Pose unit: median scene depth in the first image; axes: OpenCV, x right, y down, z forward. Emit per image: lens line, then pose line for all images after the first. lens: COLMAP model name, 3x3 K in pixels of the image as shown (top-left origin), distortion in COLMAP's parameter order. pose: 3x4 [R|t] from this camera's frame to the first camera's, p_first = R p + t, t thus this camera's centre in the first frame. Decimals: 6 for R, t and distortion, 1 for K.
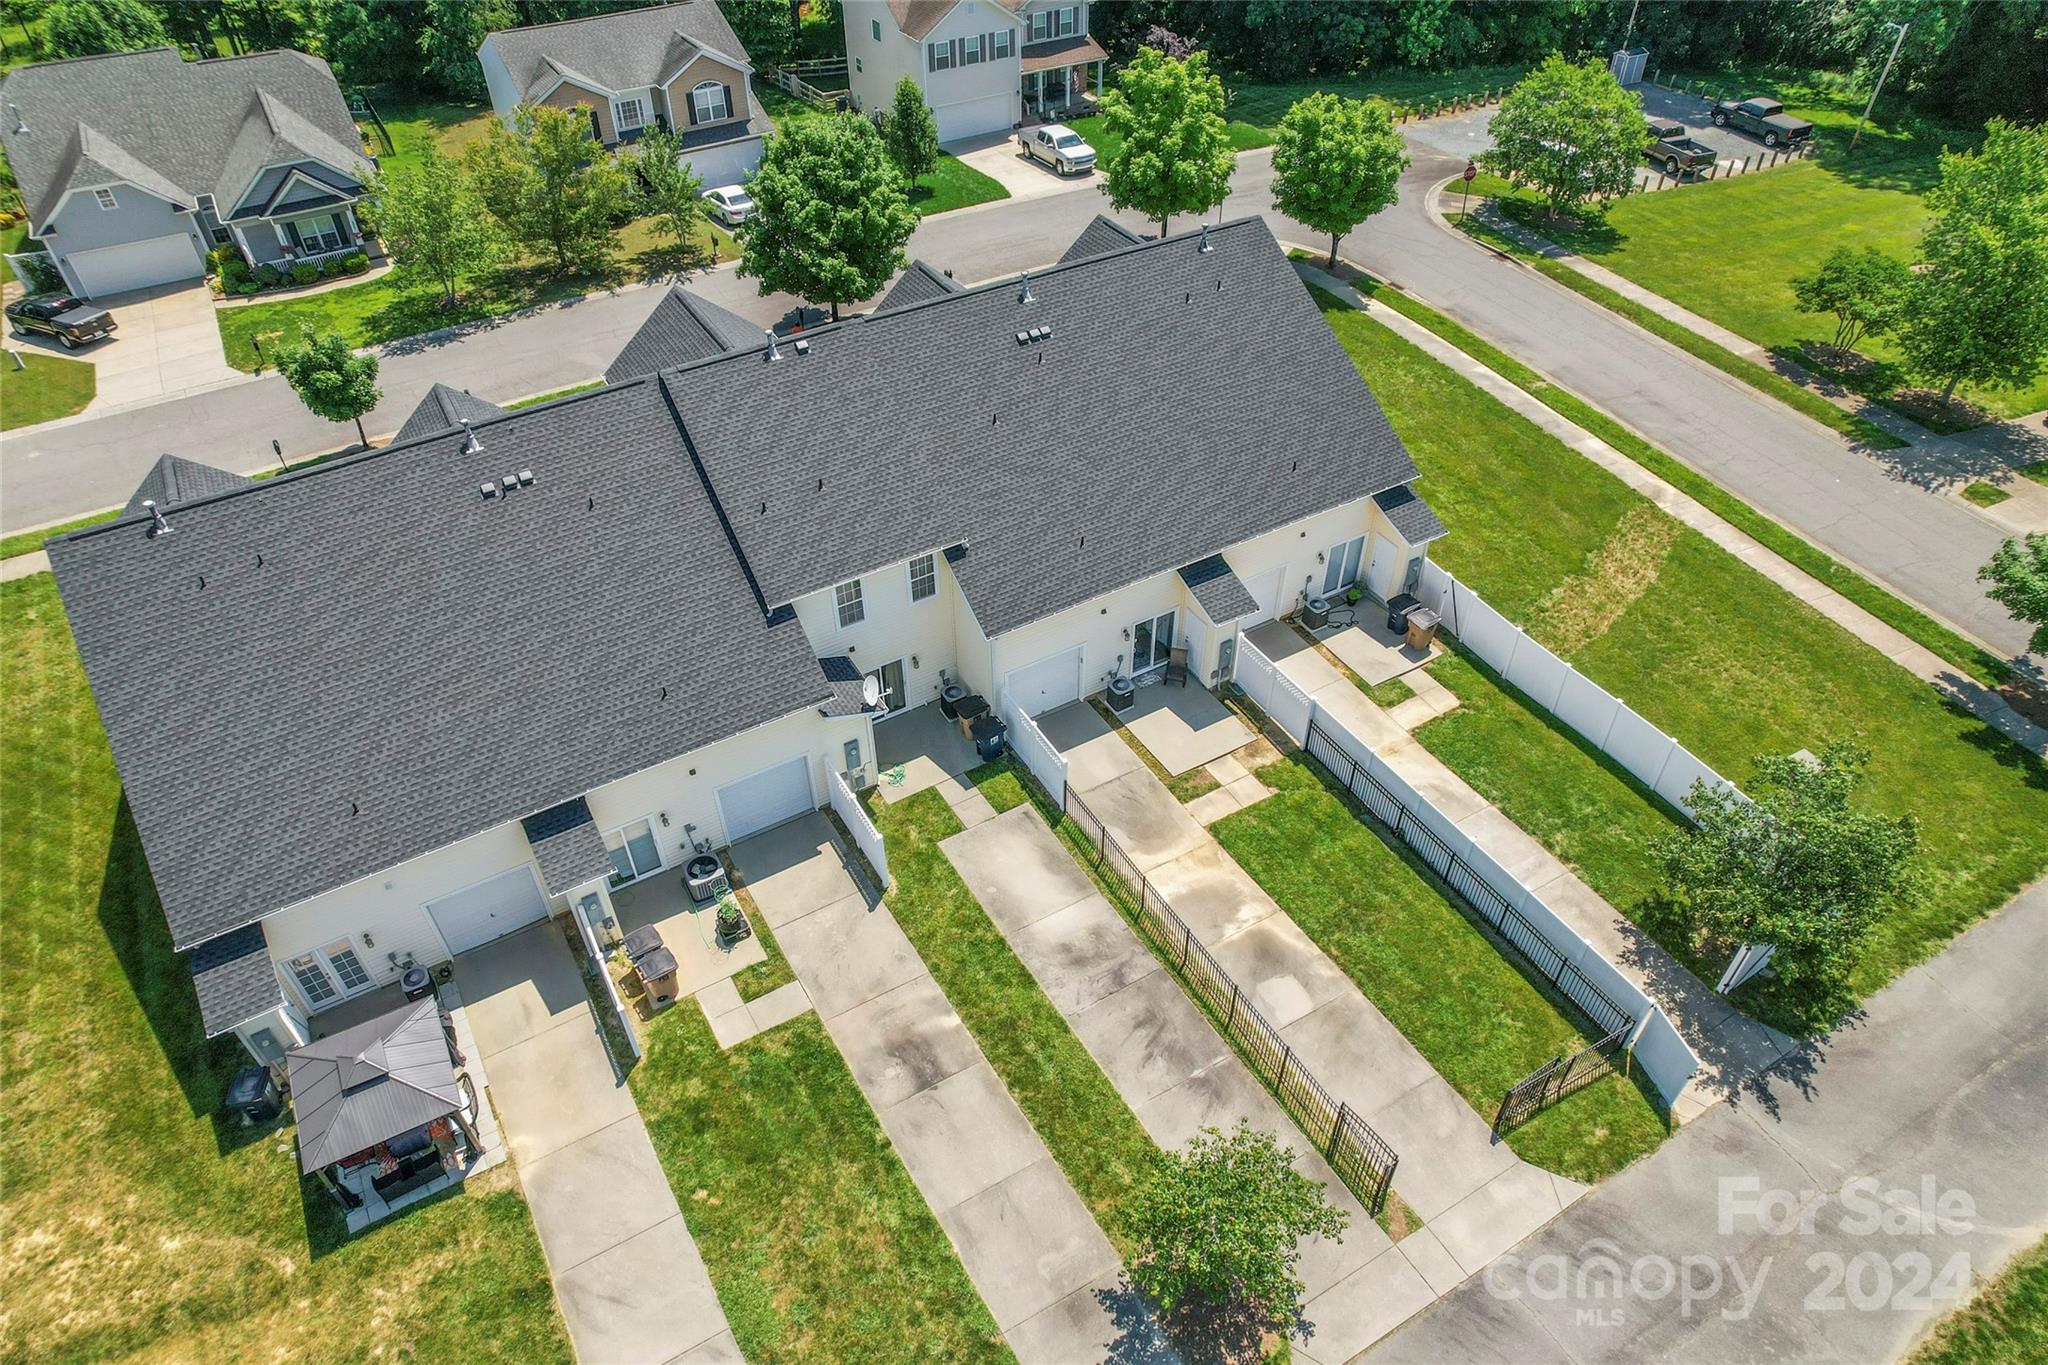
lens RADIAL K [[1312.1, 0, 1024.0], [0, 1312.1, 682.5], [0, 0, 1]] dist [-0.095465, 0.107624]
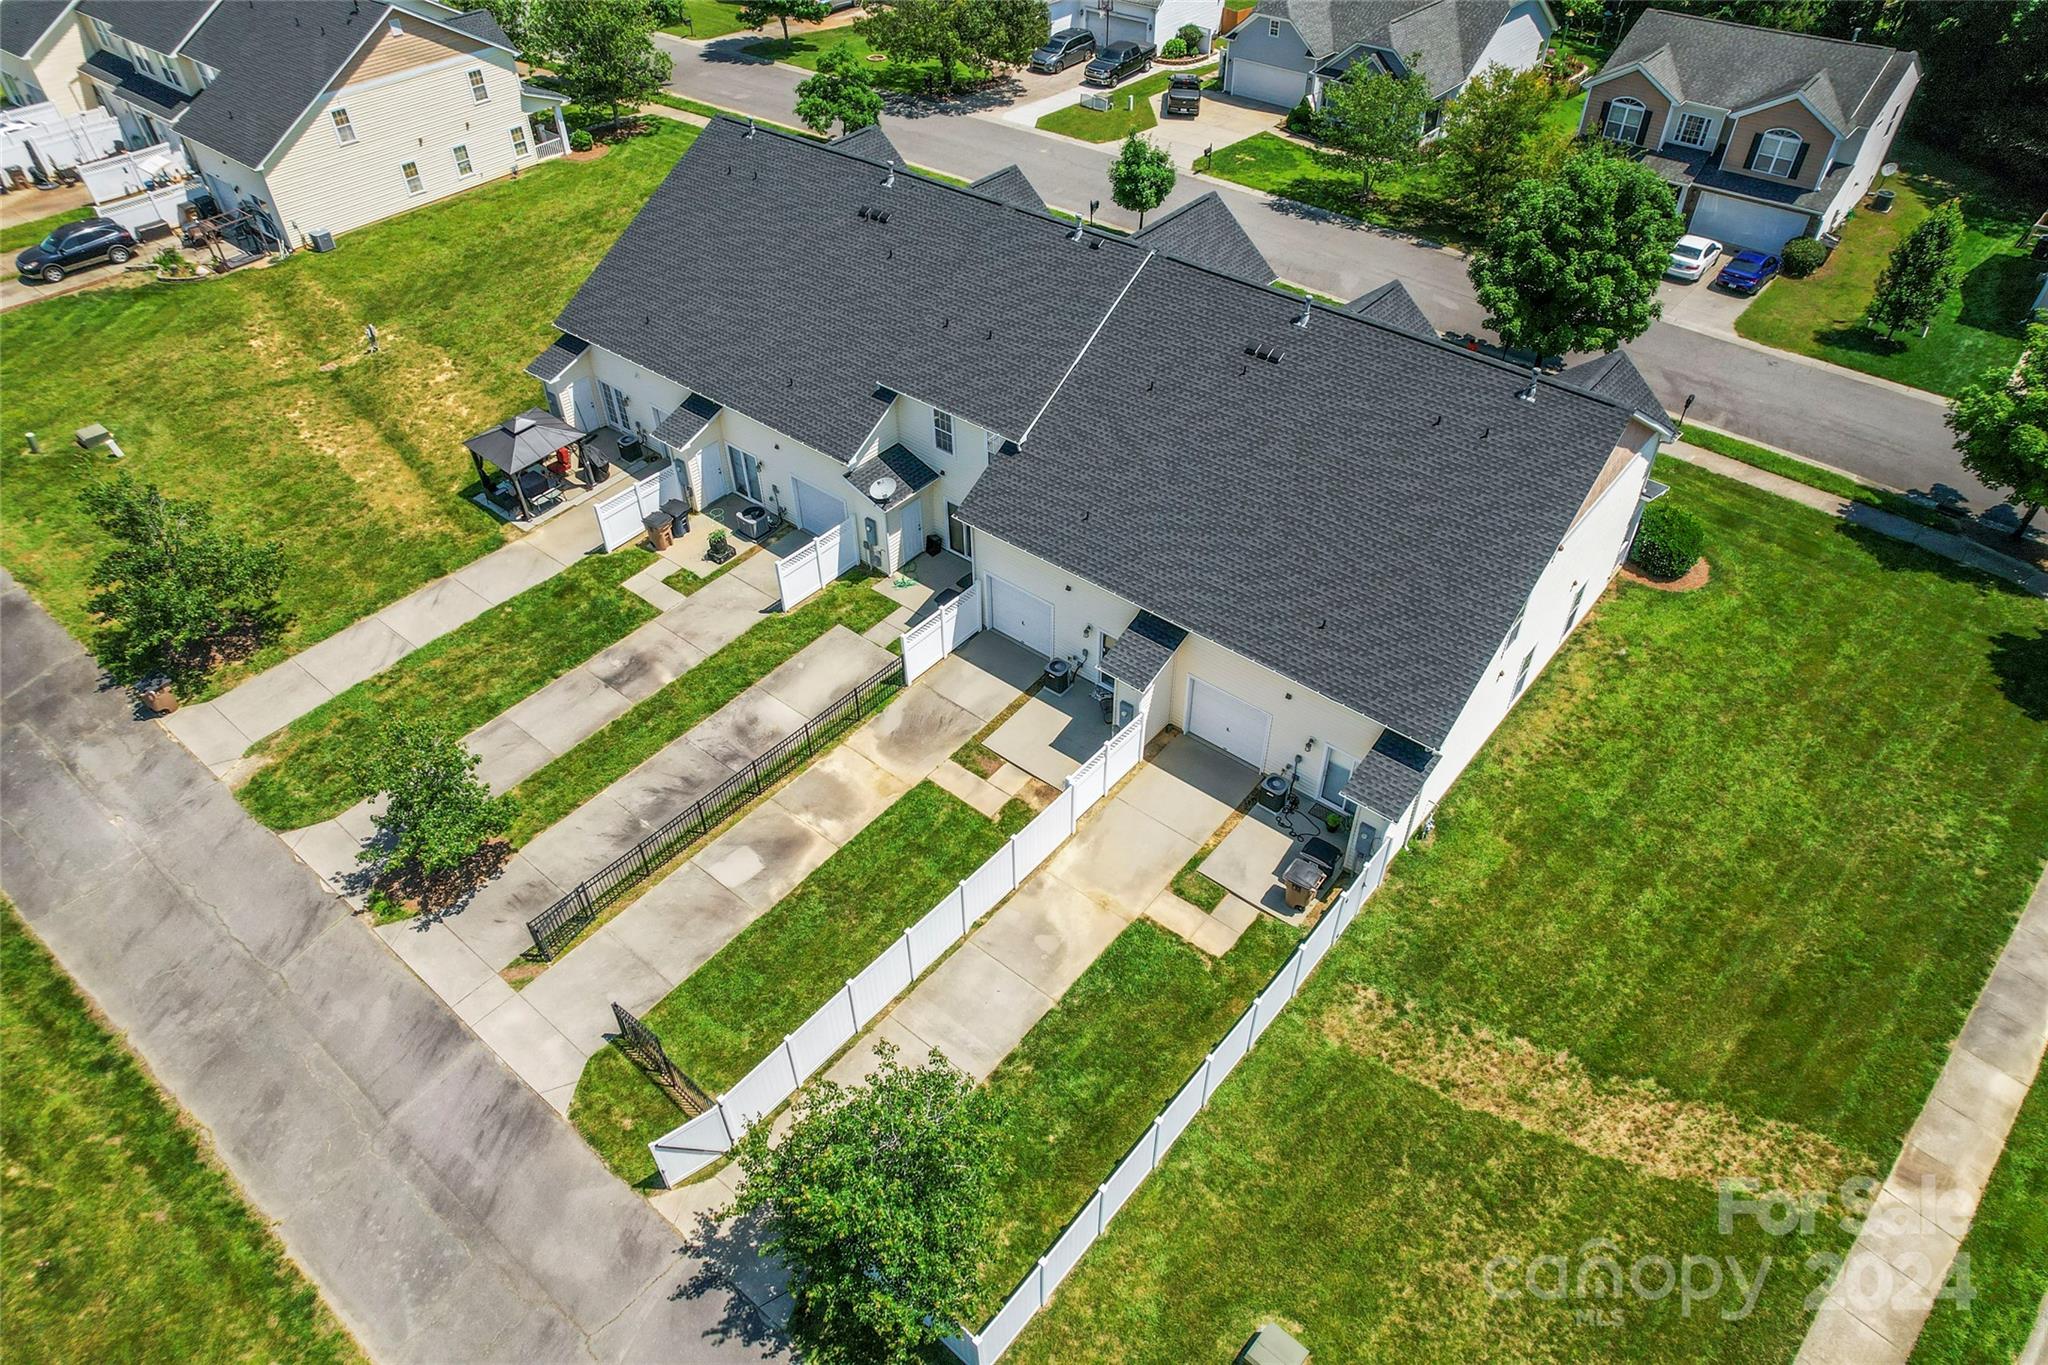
lens RADIAL K [[1331.9, 0, 1024.0], [0, 1331.9, 682.5], [0, 0, 1]] dist [-0.037971, 0.002737]
pose [[0.336080, 0.627914, -0.701979, 0.910238], [-0.622384, 0.707469, 0.334852, -0.363086], [0.706887, 0.324363, 0.628569, 0.404964]]
